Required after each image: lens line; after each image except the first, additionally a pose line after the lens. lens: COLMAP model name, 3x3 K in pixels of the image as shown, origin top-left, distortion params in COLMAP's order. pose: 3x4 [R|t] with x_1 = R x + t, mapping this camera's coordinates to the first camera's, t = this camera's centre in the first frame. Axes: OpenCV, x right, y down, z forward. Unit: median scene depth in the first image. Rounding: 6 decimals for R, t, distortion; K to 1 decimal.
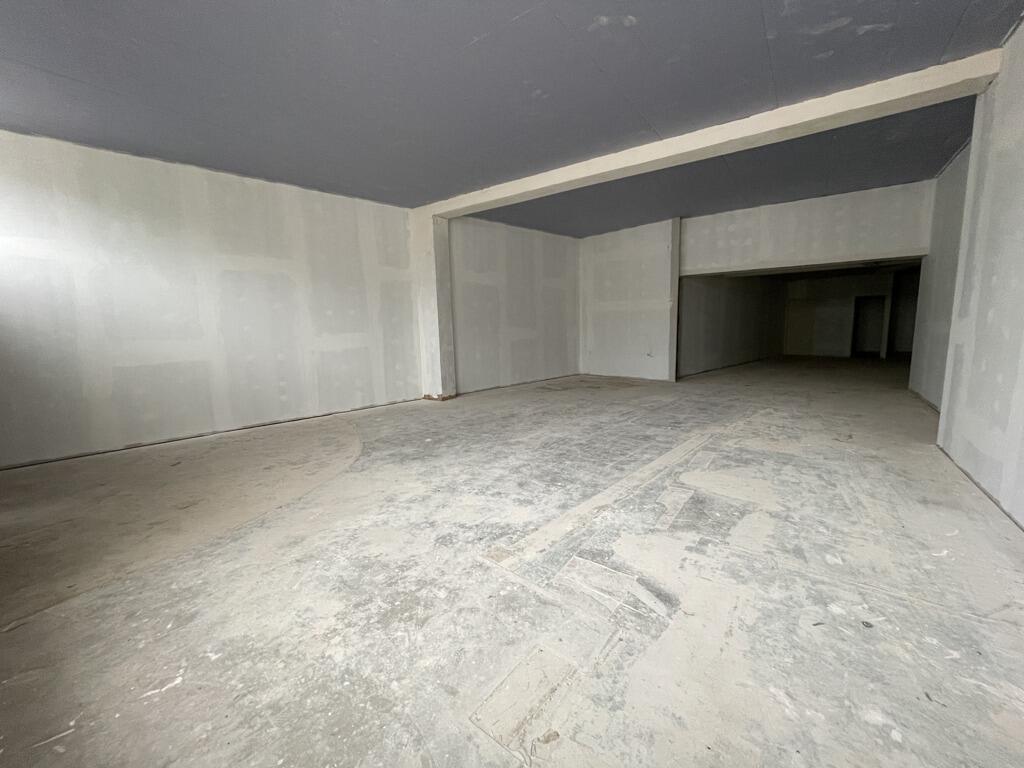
lens RADIAL K [[415.9, 0, 512.7], [0, 415.9, 382.2], [0, 0, 1]] dist [-0.002130, 0.000077]
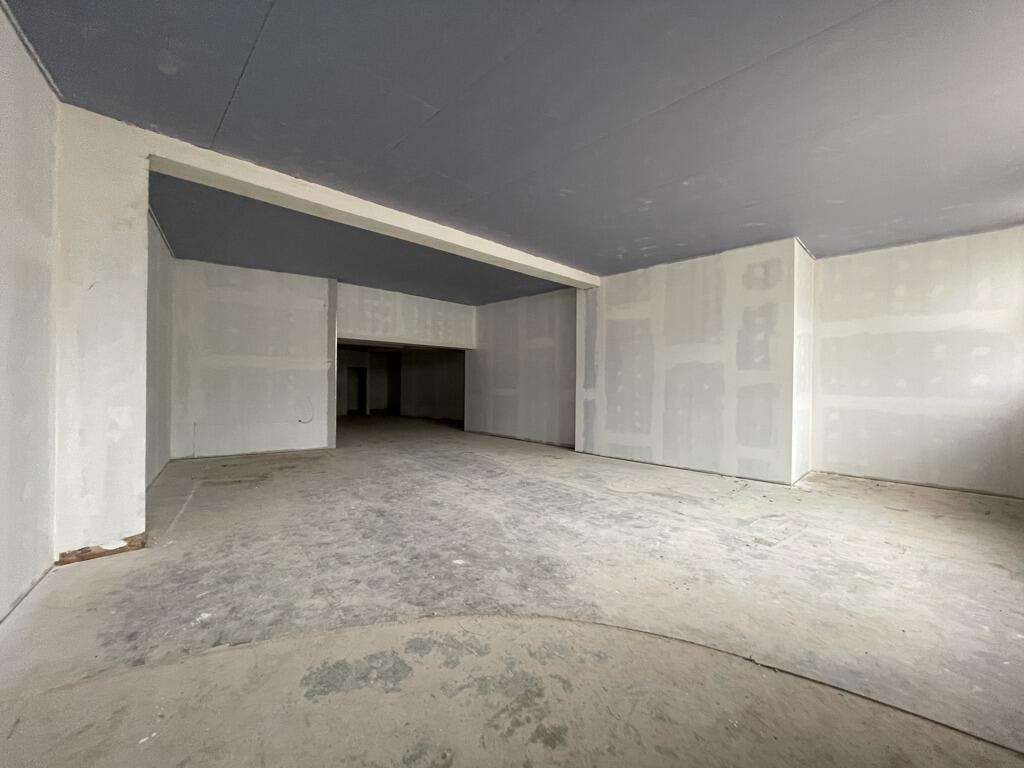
lens RADIAL K [[415.9, 0, 512.6], [0, 415.9, 381.4], [0, 0, 1]] dist [-0.002130, 0.000077]
pose [[0.166430, 0.031645, 0.985545, -1.514914], [0.117597, 0.991715, -0.051702, -0.172955], [-0.979016, 0.124502, 0.161330, 1.417736]]
